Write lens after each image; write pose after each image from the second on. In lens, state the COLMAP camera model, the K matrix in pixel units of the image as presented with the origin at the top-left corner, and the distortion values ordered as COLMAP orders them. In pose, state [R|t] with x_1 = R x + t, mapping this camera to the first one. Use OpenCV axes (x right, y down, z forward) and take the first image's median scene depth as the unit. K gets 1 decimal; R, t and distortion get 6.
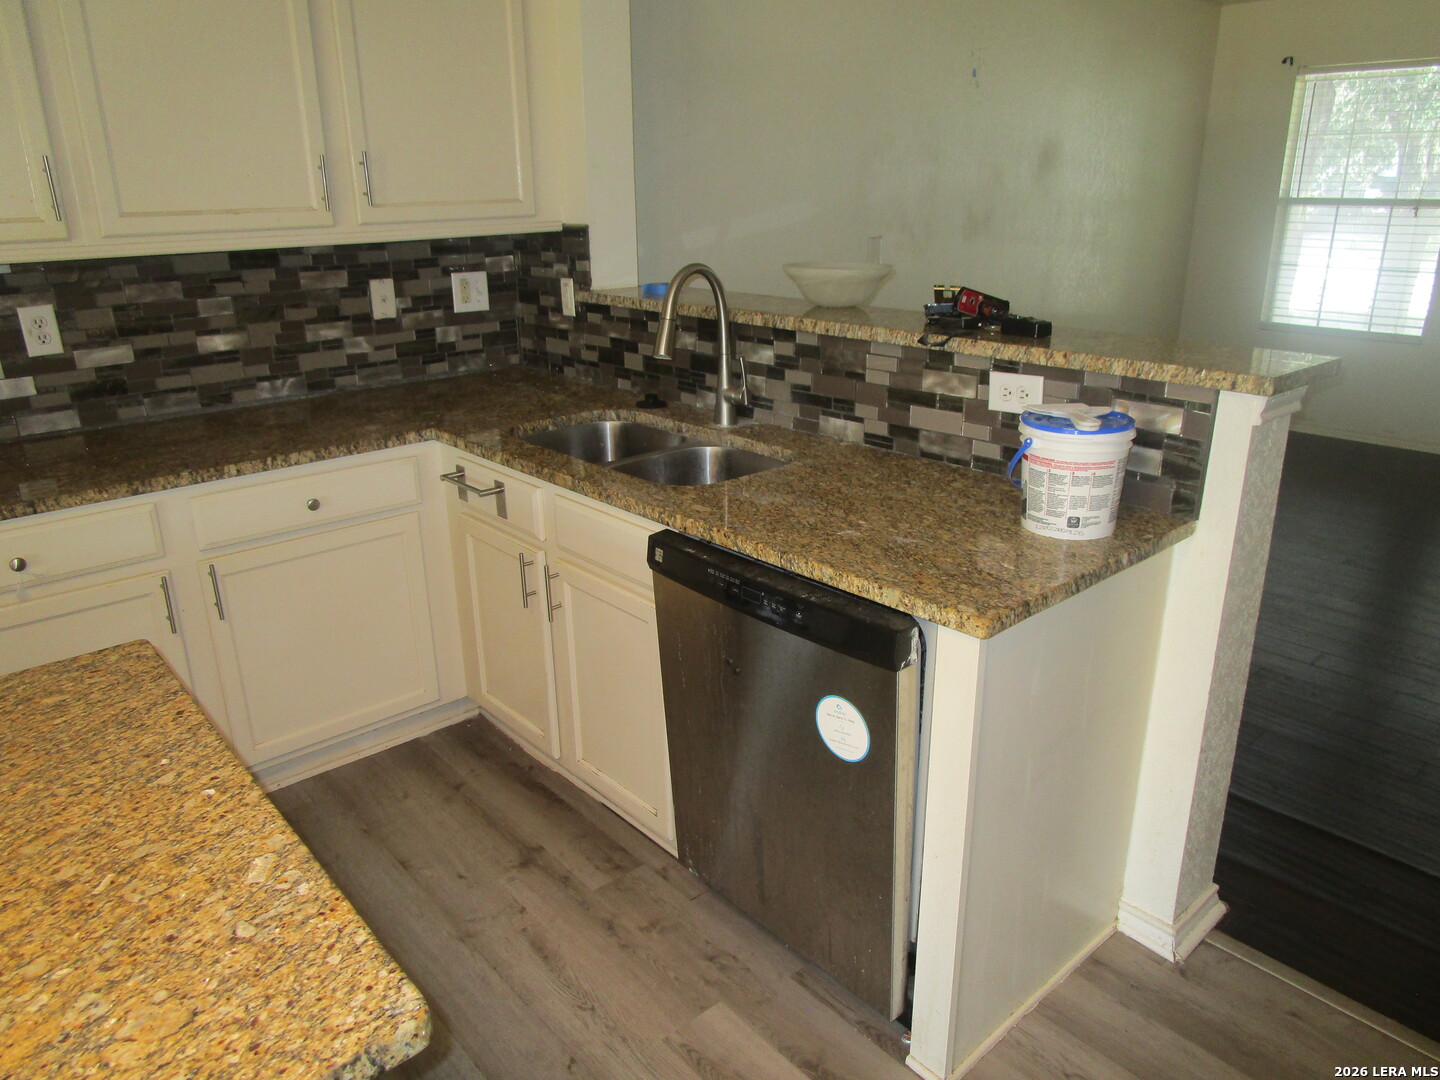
lens RADIAL K [[1019.7, 0, 720.0], [0, 1019.7, 540.0], [0, 0, 1]] dist [-0.028503, 0.001896]
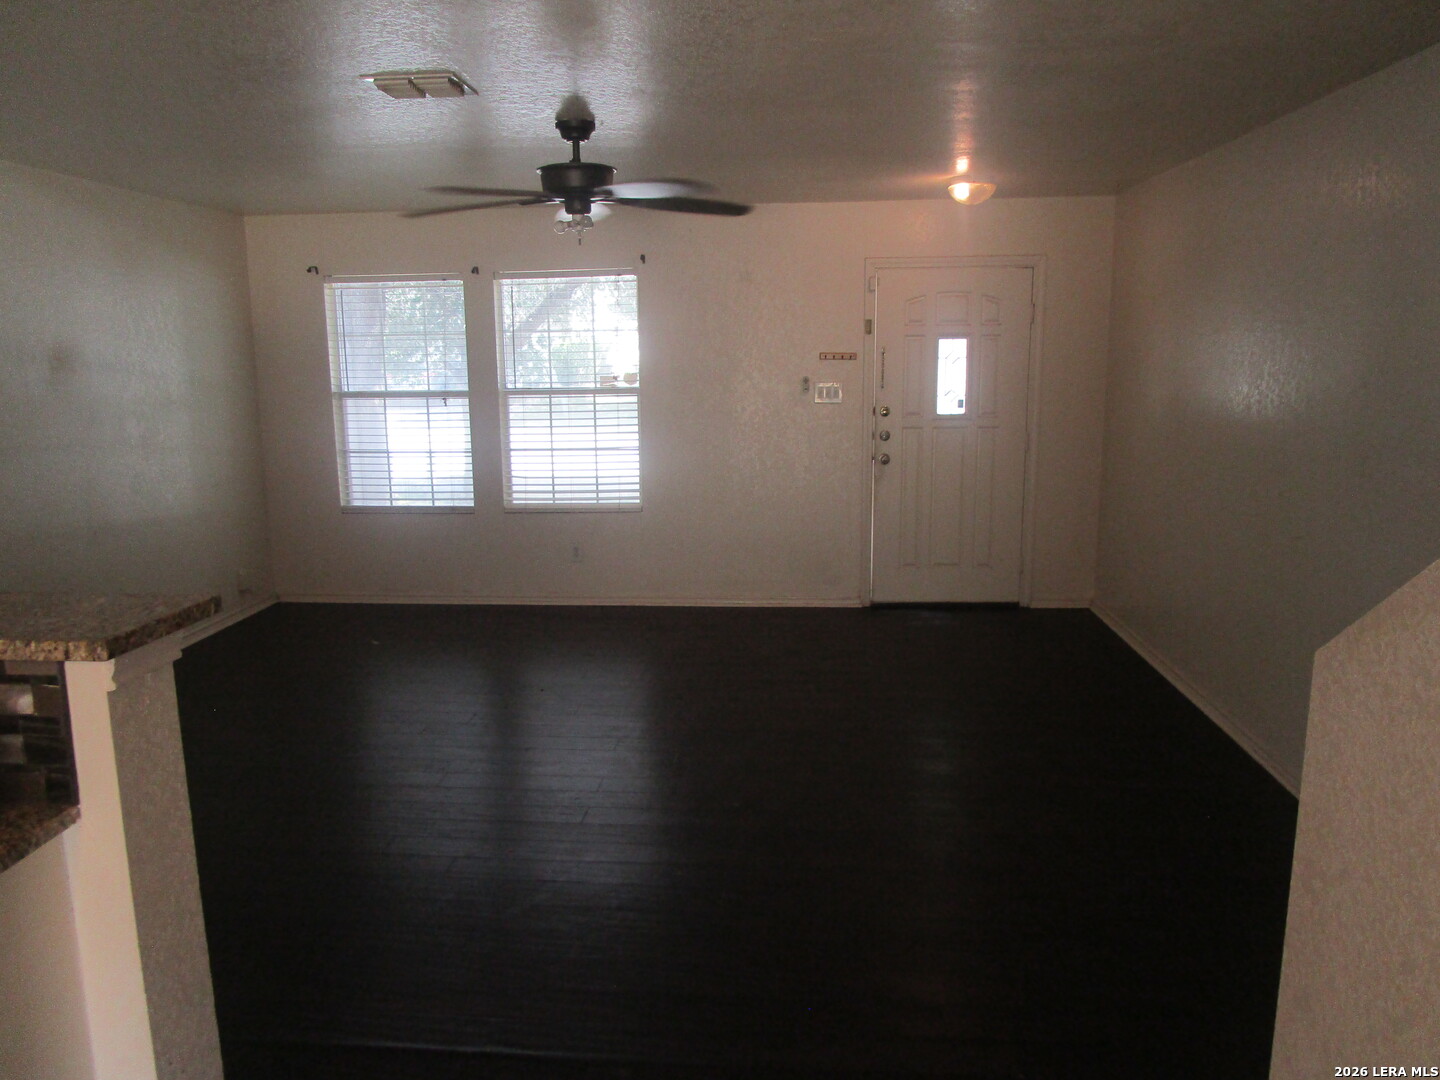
lens RADIAL K [[1019.7, 0, 720.0], [0, 1019.7, 540.0], [0, 0, 1]] dist [-0.028503, 0.001896]
pose [[0.718419, -0.118867, 0.685379, 0.189273], [0.230495, 0.970307, -0.073324, -0.031250], [-0.656312, 0.210654, 0.724485, -0.020381]]
